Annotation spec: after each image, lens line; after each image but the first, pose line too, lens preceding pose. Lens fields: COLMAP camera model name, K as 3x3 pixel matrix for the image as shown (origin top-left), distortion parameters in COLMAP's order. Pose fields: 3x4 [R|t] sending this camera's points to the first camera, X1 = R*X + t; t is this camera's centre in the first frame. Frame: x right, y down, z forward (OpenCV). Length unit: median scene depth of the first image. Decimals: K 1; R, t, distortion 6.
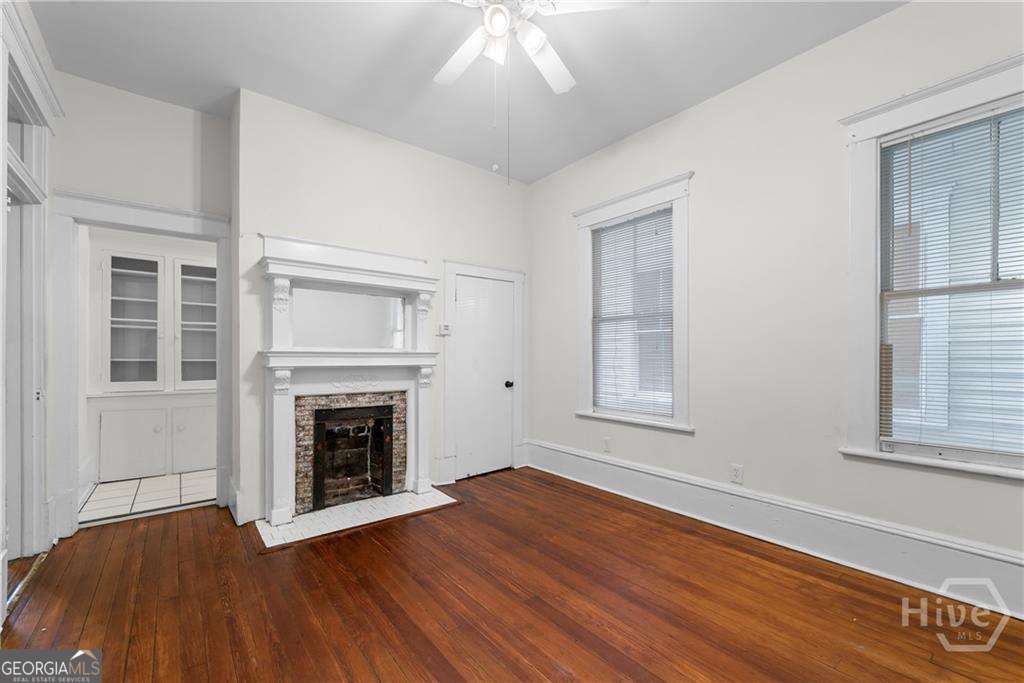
lens RADIAL K [[420.4, 0, 514.0], [0, 420.4, 351.1], [0, 0, 1]] dist [-0.001488, -0.000012]
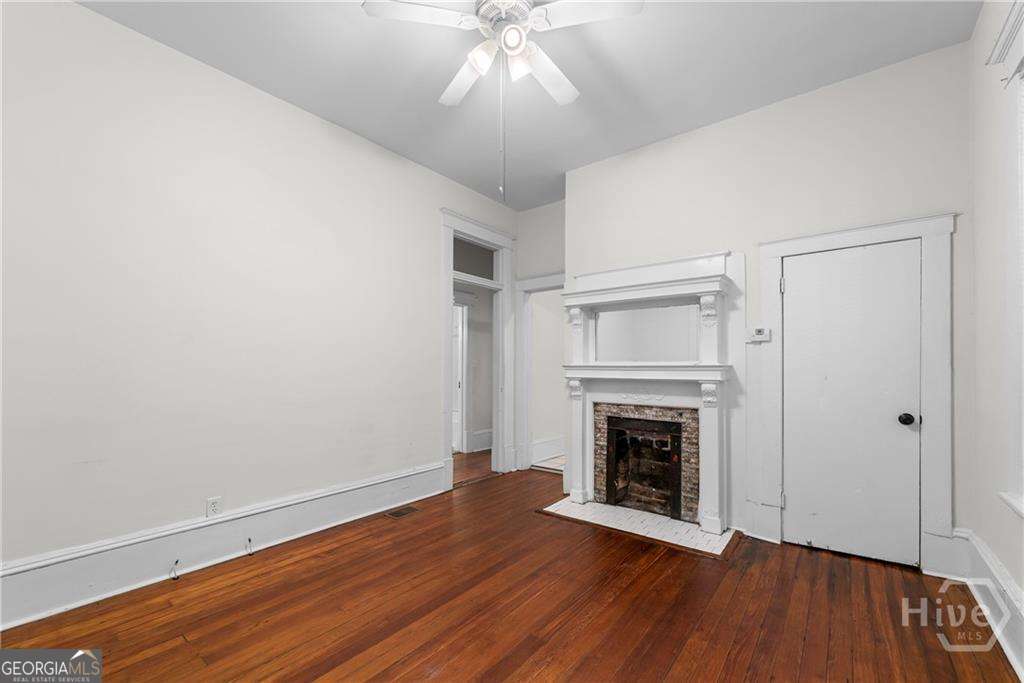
lens RADIAL K [[421.8, 0, 513.1], [0, 421.8, 369.9], [0, 0, 1]] dist [-0.000767, -0.000086]
pose [[0.226327, -0.000311, -0.974051, 0.541138], [0.005710, 0.999983, 0.001007, 0.010260], [0.974035, -0.005790, 0.226325, 0.448835]]
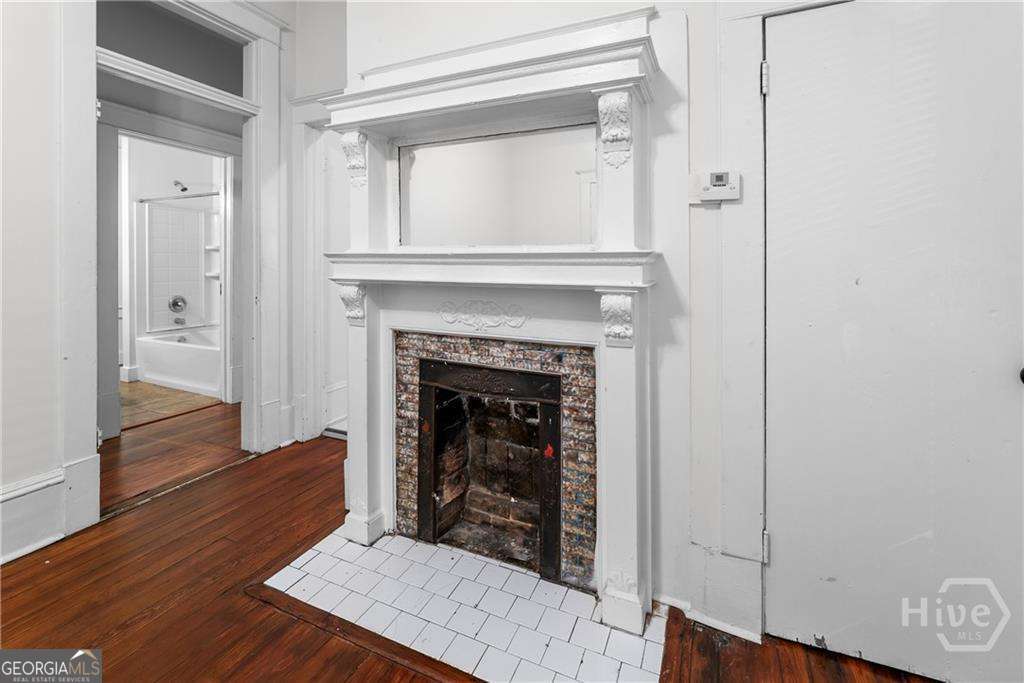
lens RADIAL K [[453.1, 0, 511.8], [0, 453.1, 262.3], [0, 0, 1]] dist [-0.004054, -0.000422]
pose [[0.447778, -0.001563, -0.894143, 0.106740], [0.007360, 0.999971, 0.001938, 0.011101], [0.894114, -0.007449, 0.447777, 0.772506]]
